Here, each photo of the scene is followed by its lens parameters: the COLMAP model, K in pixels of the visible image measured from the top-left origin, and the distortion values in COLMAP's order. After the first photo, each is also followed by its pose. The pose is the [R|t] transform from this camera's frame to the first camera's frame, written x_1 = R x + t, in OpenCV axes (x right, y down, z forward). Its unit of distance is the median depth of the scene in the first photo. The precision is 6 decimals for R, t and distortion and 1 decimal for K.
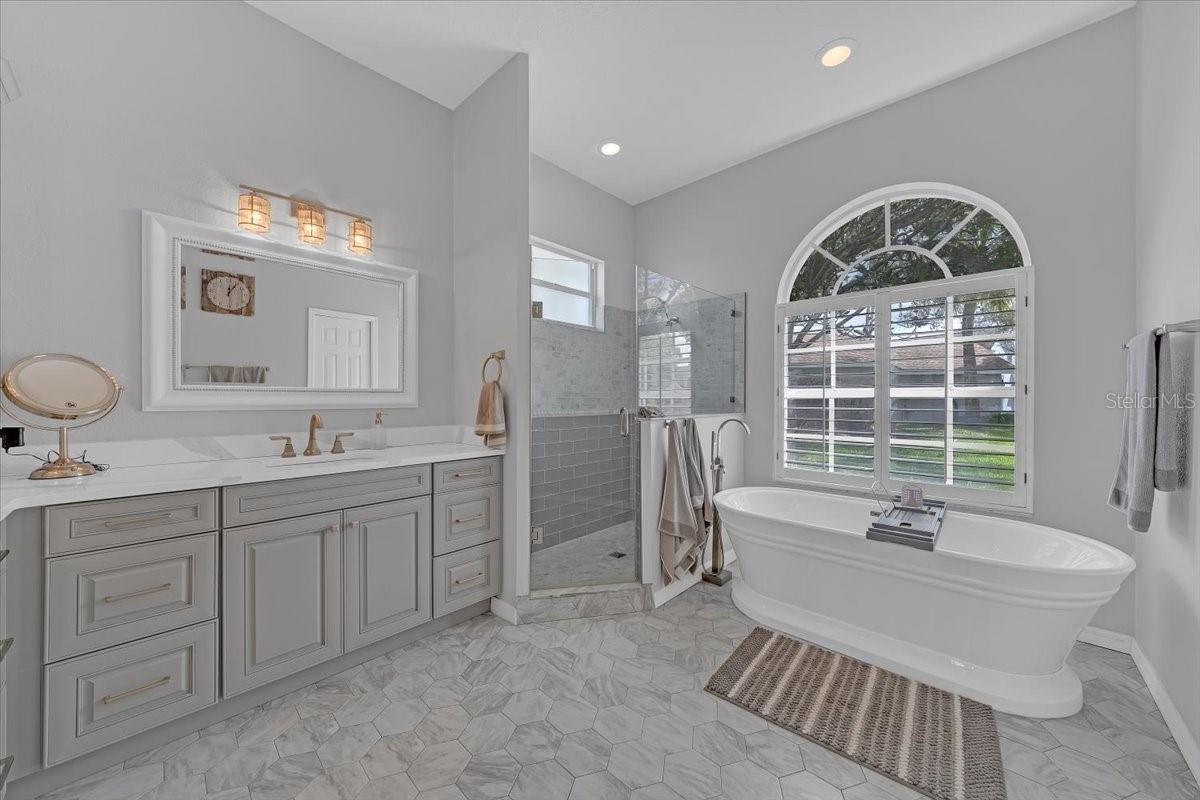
lens RADIAL K [[414.9, 0, 610.8], [0, 414.9, 400.9], [0, 0, 1]] dist [-0.000131, -0.000318]
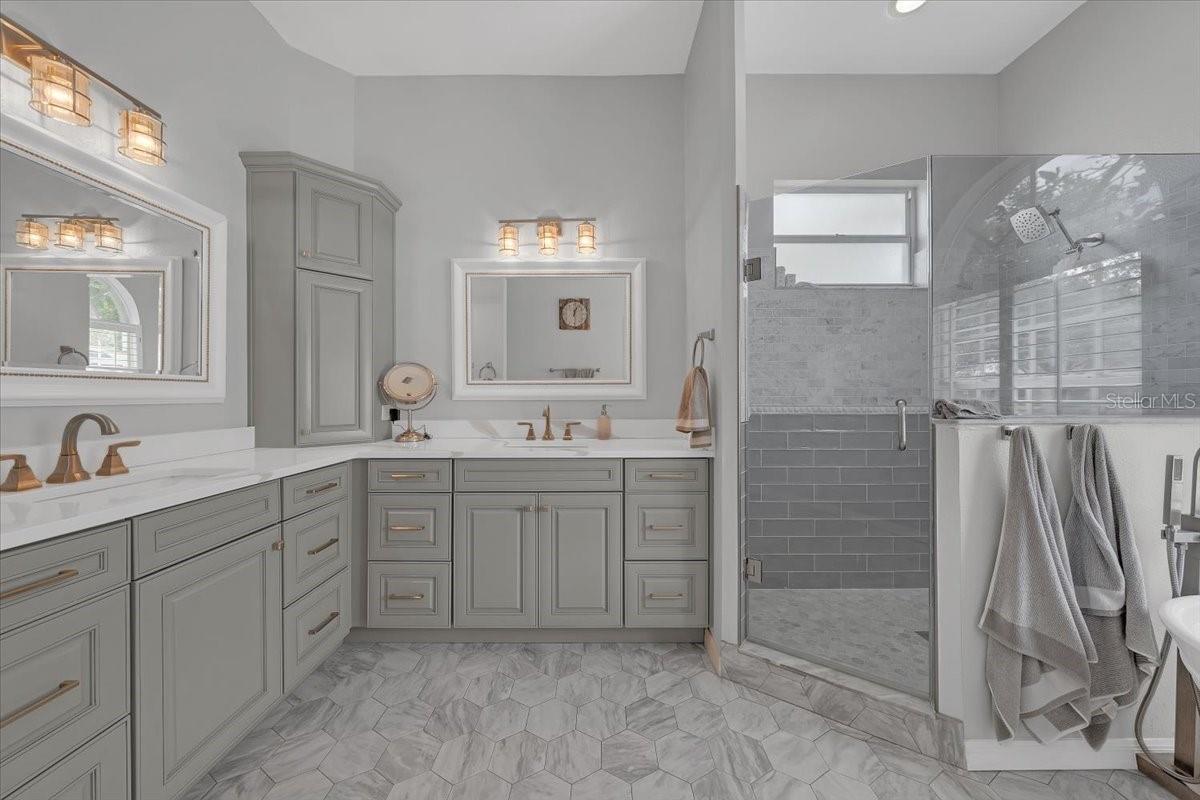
lens RADIAL K [[414.9, 0, 598.8], [0, 414.9, 396.8], [0, 0, 1]] dist [-0.000131, -0.000318]
pose [[0.680582, -0.001573, -0.732670, 0.182960], [0.000317, 0.999998, -0.001852, 0.012366], [0.732672, 0.001028, 0.680581, 0.285274]]
